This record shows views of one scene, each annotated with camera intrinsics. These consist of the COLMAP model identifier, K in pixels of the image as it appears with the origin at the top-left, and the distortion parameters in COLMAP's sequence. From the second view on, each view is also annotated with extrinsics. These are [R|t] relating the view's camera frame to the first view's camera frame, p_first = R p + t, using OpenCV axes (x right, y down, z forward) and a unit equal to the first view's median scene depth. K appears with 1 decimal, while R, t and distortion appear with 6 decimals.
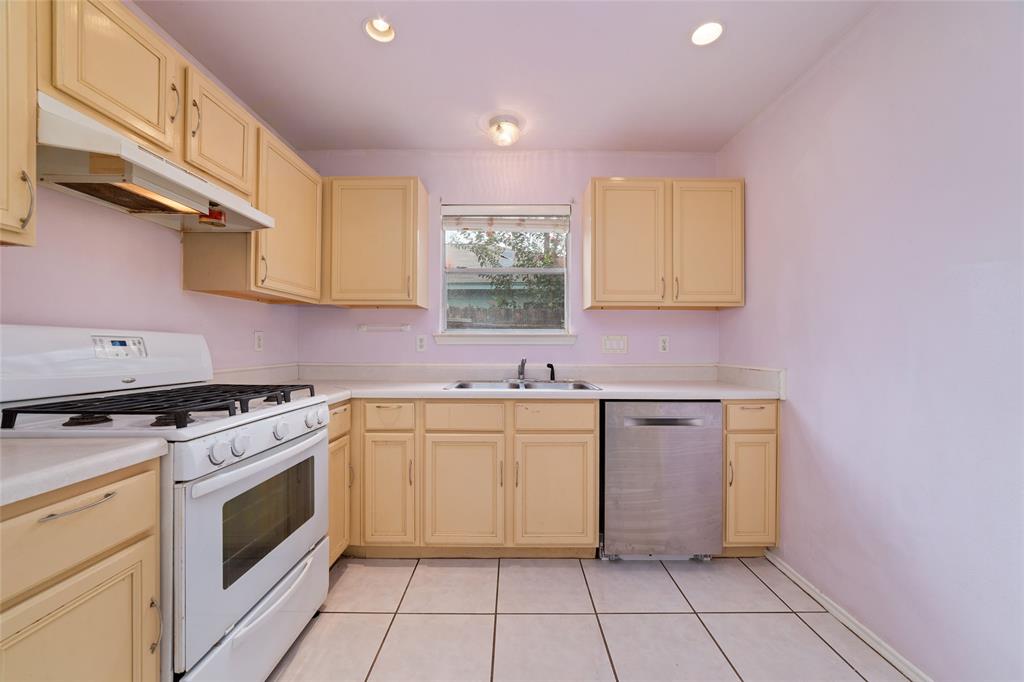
lens RADIAL K [[392.2, 0, 512.4], [0, 392.2, 343.9], [0, 0, 1]] dist [-0.016602, 0.003775]
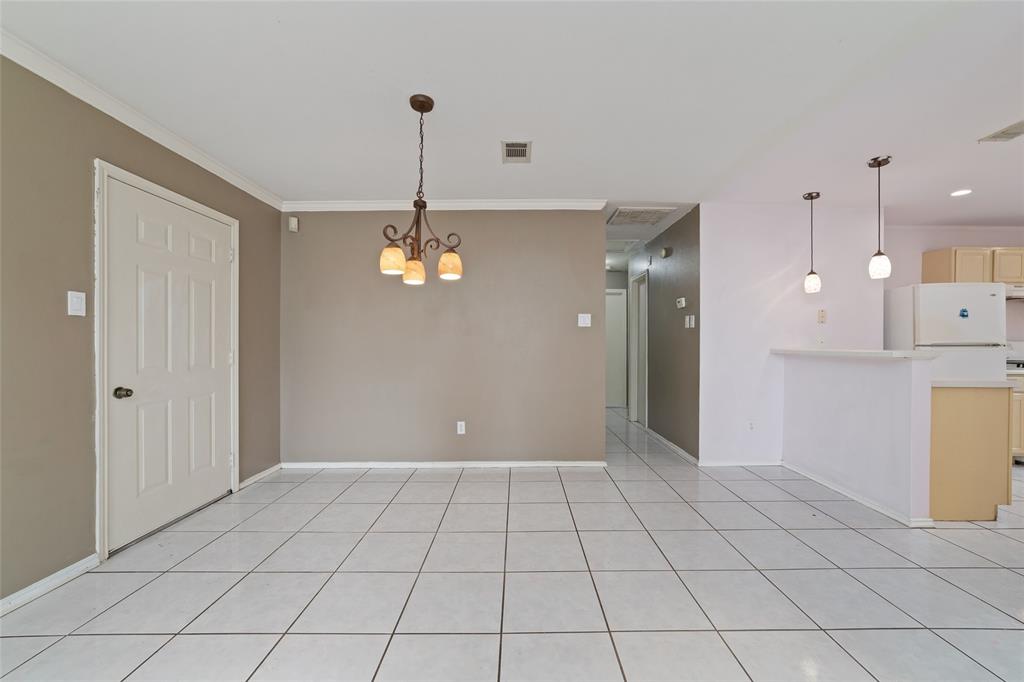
lens RADIAL K [[392.2, 0, 519.6], [0, 392.2, 343.8], [0, 0, 1]] dist [-0.016602, 0.003775]
pose [[0.003153, -0.002558, -0.999992, 1.388615], [-0.006712, 0.999974, -0.002580, 0.010280], [0.999972, 0.006721, 0.003136, -1.937139]]
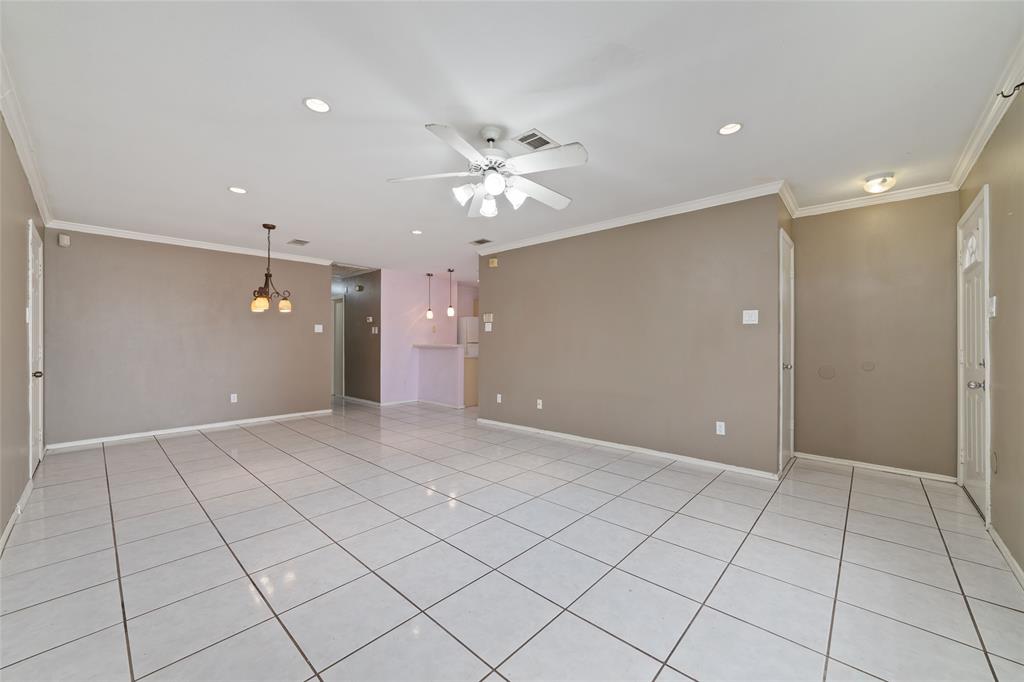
lens RADIAL K [[392.2, 0, 513.1], [0, 392.2, 343.9], [0, 0, 1]] dist [-0.016602, 0.003775]
pose [[0.737670, -0.000486, -0.675161, 2.822121], [-0.002013, 0.999994, -0.002920, 0.023877], [0.675158, 0.003513, 0.737664, -2.886038]]
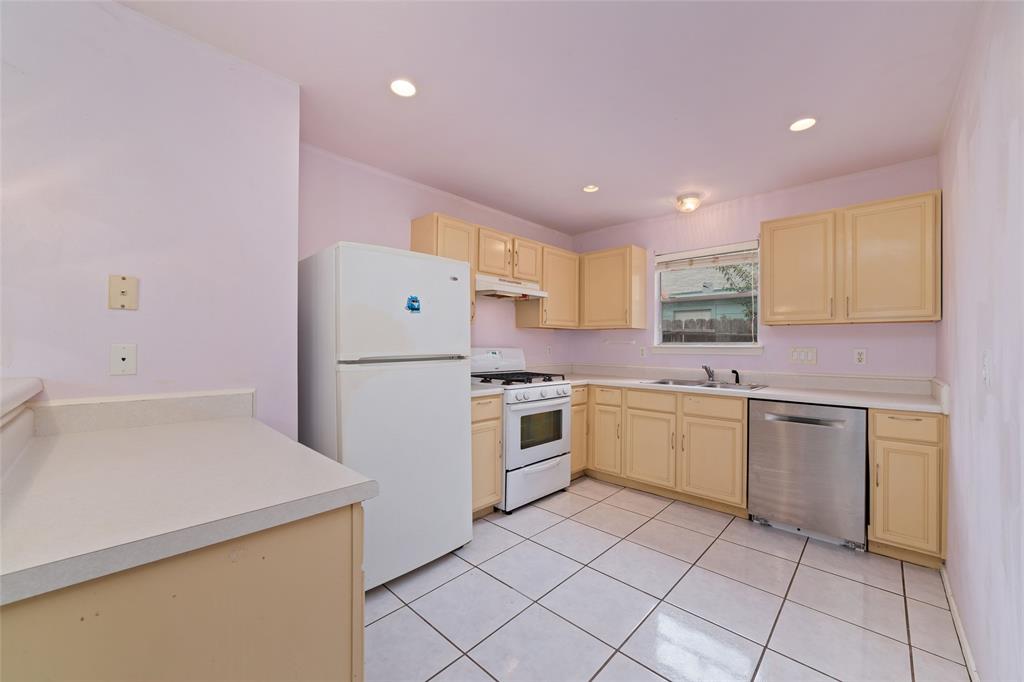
lens RADIAL K [[392.2, 0, 512.7], [0, 392.2, 342.6], [0, 0, 1]] dist [-0.016602, 0.003775]
pose [[0.724675, -0.002514, -0.689086, 0.566762], [-0.001646, 0.999984, -0.005379, -0.038848], [0.689089, 0.005032, 0.724660, -0.522055]]
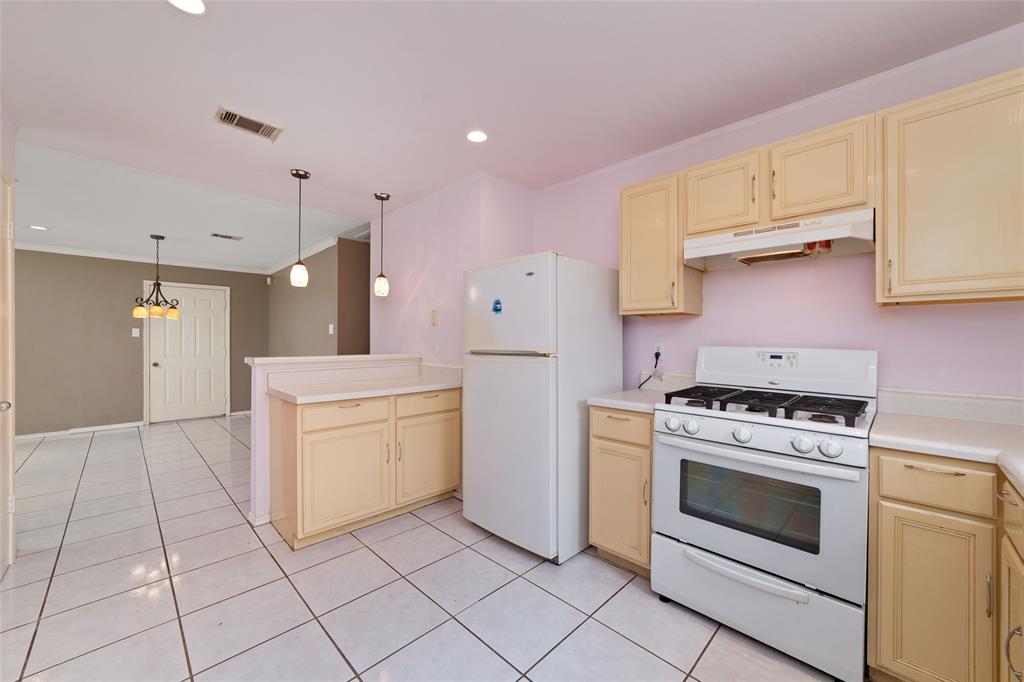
lens RADIAL K [[392.2, 0, 516.0], [0, 392.2, 338.9], [0, 0, 1]] dist [-0.016602, 0.003775]
pose [[-0.700368, -0.005490, -0.713761, 0.488607], [-0.004042, 0.999985, -0.003726, -0.040786], [0.713771, 0.000275, -0.700380, 0.896455]]
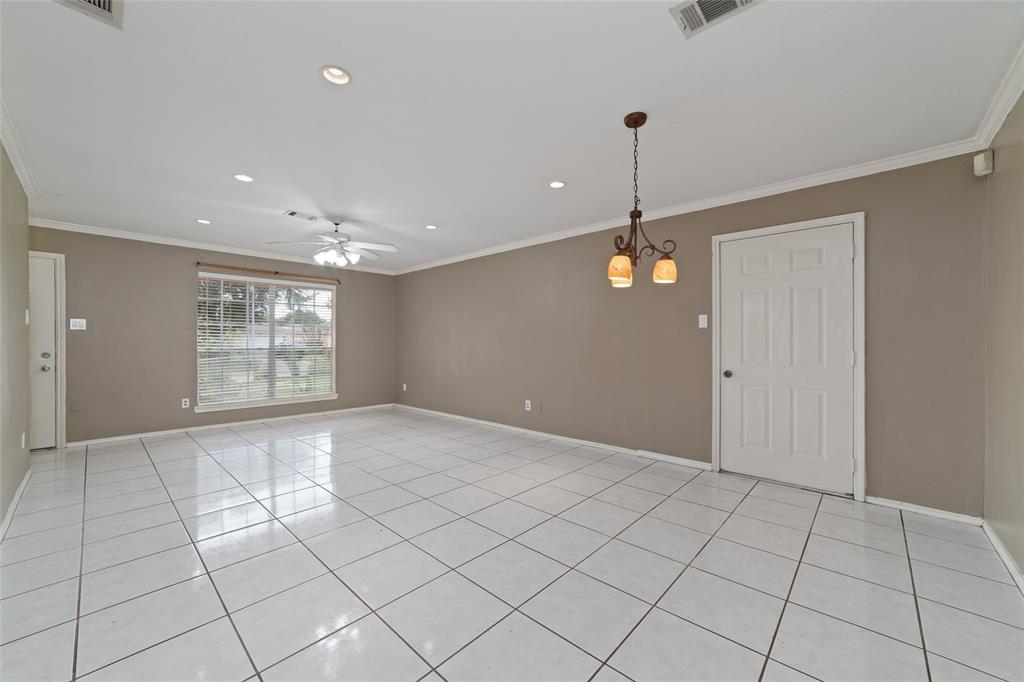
lens RADIAL K [[392.2, 0, 514.0], [0, 392.2, 341.7], [0, 0, 1]] dist [-0.016602, 0.003775]
pose [[-0.735706, -0.002720, 0.677296, -0.166042], [-0.000212, 0.999993, 0.003786, 0.001107], [-0.677301, 0.002642, -0.735701, -1.128384]]
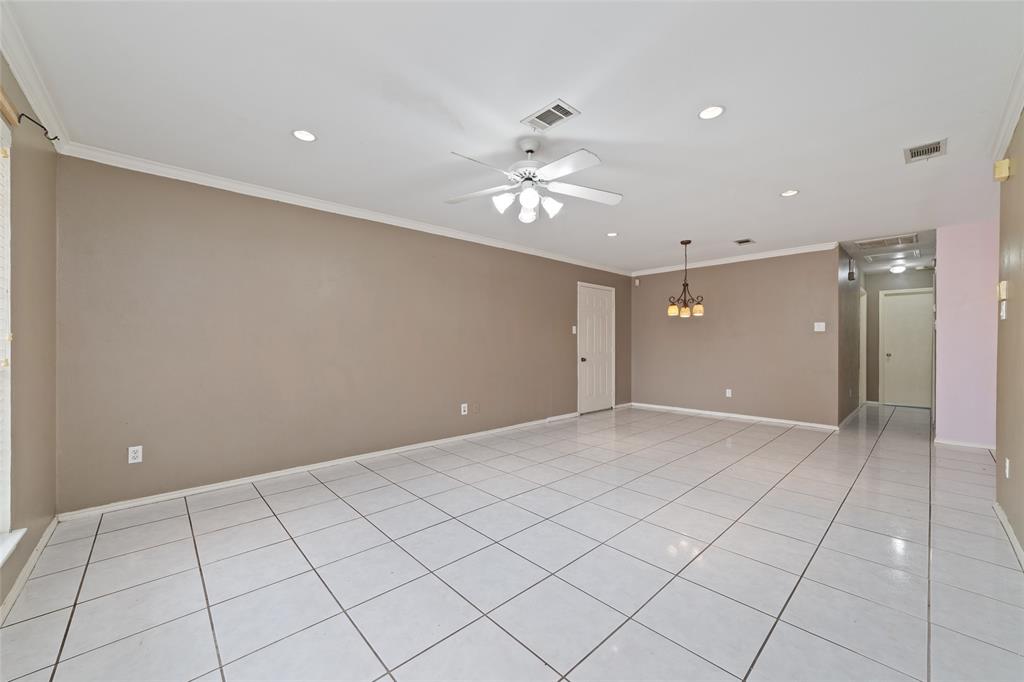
lens RADIAL K [[392.2, 0, 514.2], [0, 392.2, 341.7], [0, 0, 1]] dist [-0.016602, 0.003775]
pose [[-0.733804, -0.005624, -0.679338, 2.856716], [-0.007786, 0.999970, 0.000132, 0.010038], [0.679316, 0.005386, -0.733826, -1.105928]]
